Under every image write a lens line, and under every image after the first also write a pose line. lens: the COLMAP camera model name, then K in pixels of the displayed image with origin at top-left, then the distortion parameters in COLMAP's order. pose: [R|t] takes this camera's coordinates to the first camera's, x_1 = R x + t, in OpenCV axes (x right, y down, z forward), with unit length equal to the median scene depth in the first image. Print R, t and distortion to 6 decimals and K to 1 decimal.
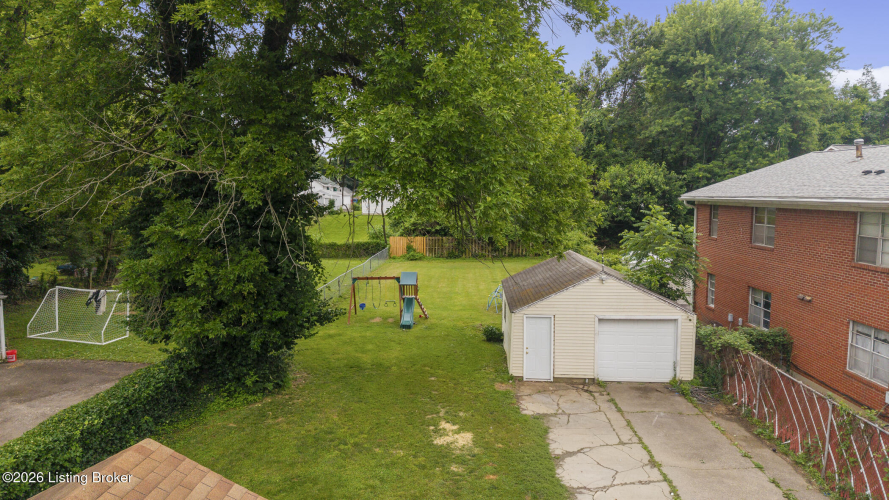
lens RADIAL K [[599.4, 0, 440.1], [0, 599.4, 248.5], [0, 0, 1]] dist [0.030661, -0.008775]
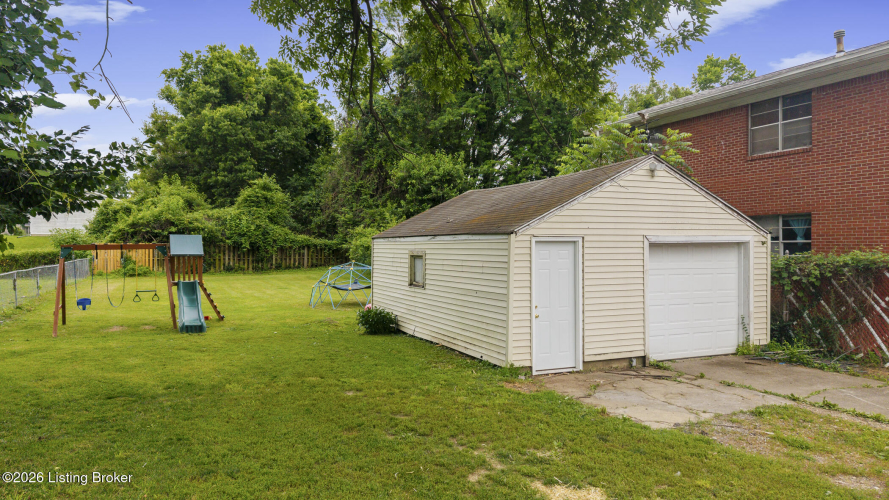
lens RADIAL K [[599.4, 0, 448.2], [0, 599.4, 246.0], [0, 0, 1]] dist [0.030661, -0.008775]
pose [[0.879629, 0.001250, 0.475659, -0.150891], [0.043605, 0.995574, -0.083254, 0.154398], [-0.473658, 0.093974, 0.875681, 0.602037]]
